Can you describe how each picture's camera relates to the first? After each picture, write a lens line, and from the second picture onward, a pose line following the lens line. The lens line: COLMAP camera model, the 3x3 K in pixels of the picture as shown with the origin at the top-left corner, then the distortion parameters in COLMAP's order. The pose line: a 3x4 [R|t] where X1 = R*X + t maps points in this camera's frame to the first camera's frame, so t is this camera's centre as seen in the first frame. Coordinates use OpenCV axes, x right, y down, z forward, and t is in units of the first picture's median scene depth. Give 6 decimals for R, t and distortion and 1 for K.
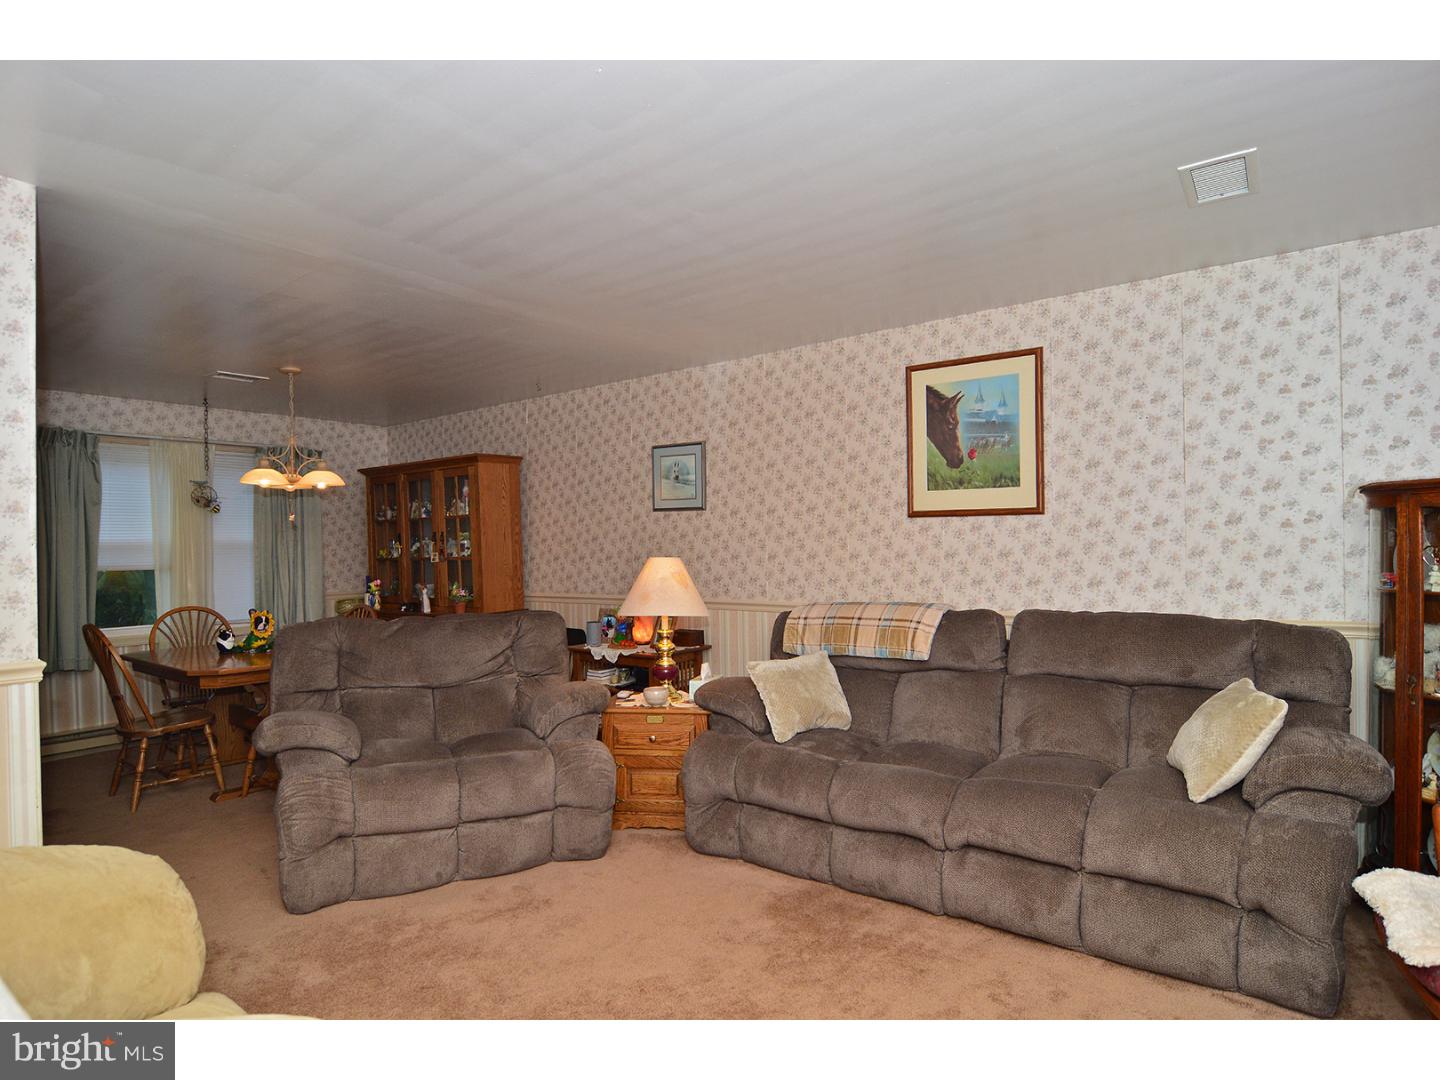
lens RADIAL K [[781.3, 0, 714.4], [0, 781.3, 546.1], [0, 0, 1]] dist [-0.029917, -0.002564]
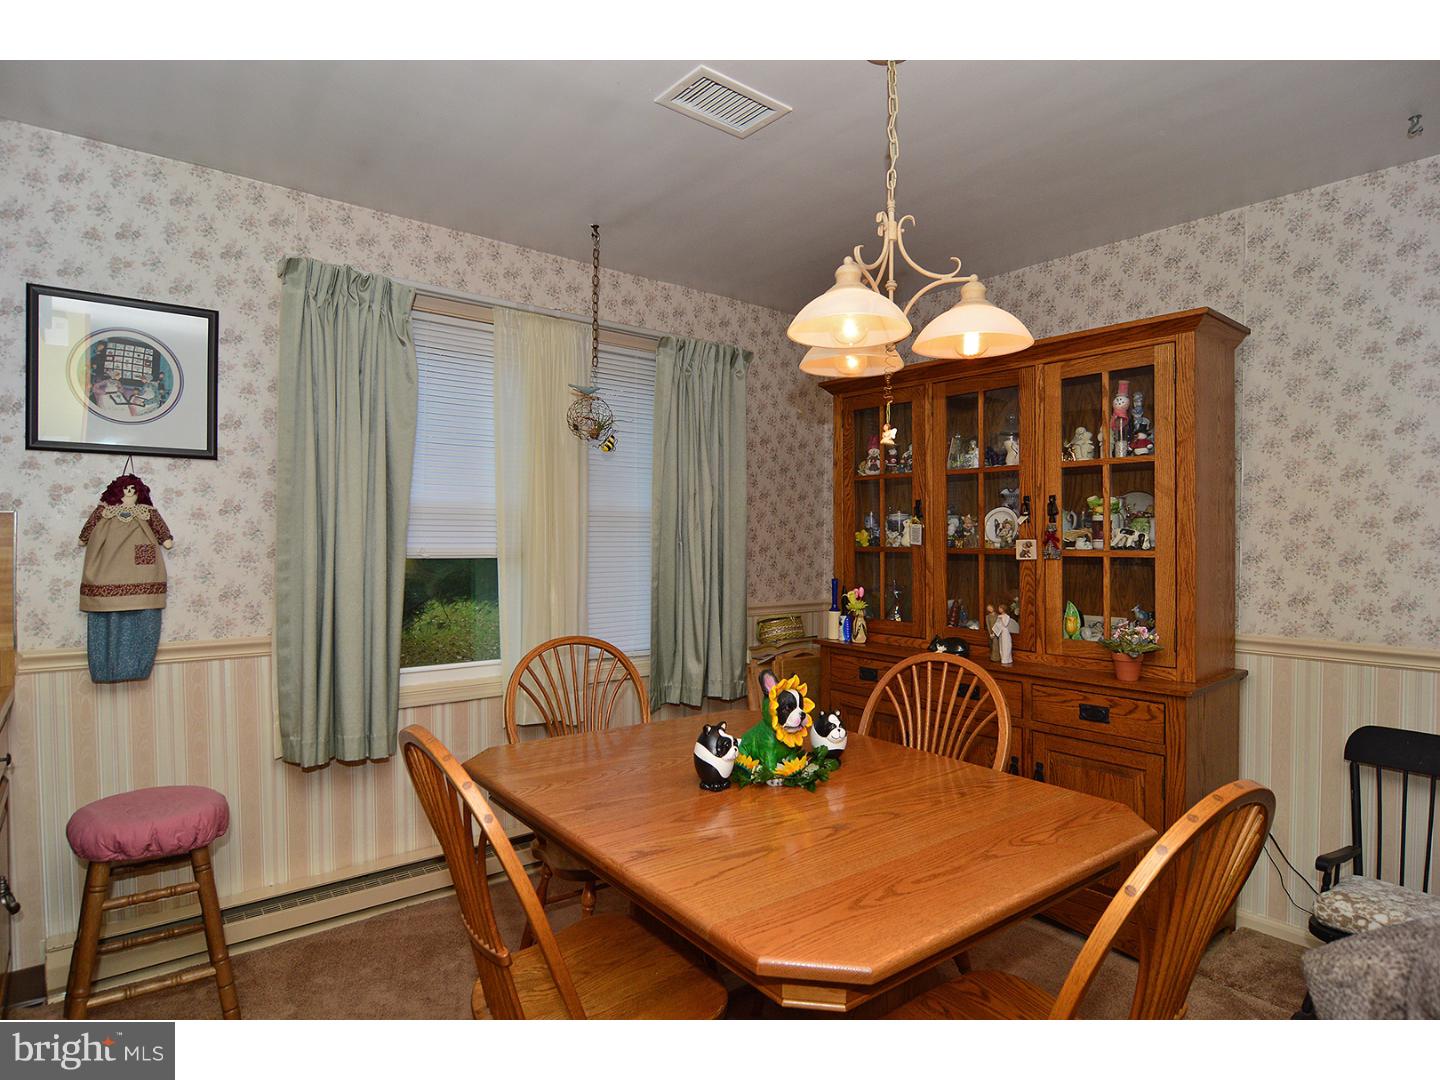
lens RADIAL K [[807.3, 0, 736.4], [0, 807.3, 542.6], [0, 0, 1]] dist [-0.023595, -0.000686]
pose [[0.969430, 0.027028, -0.243875, -0.436030], [-0.024934, 0.999621, 0.011668, 0.009882], [0.244098, -0.005230, 0.969736, 0.504662]]
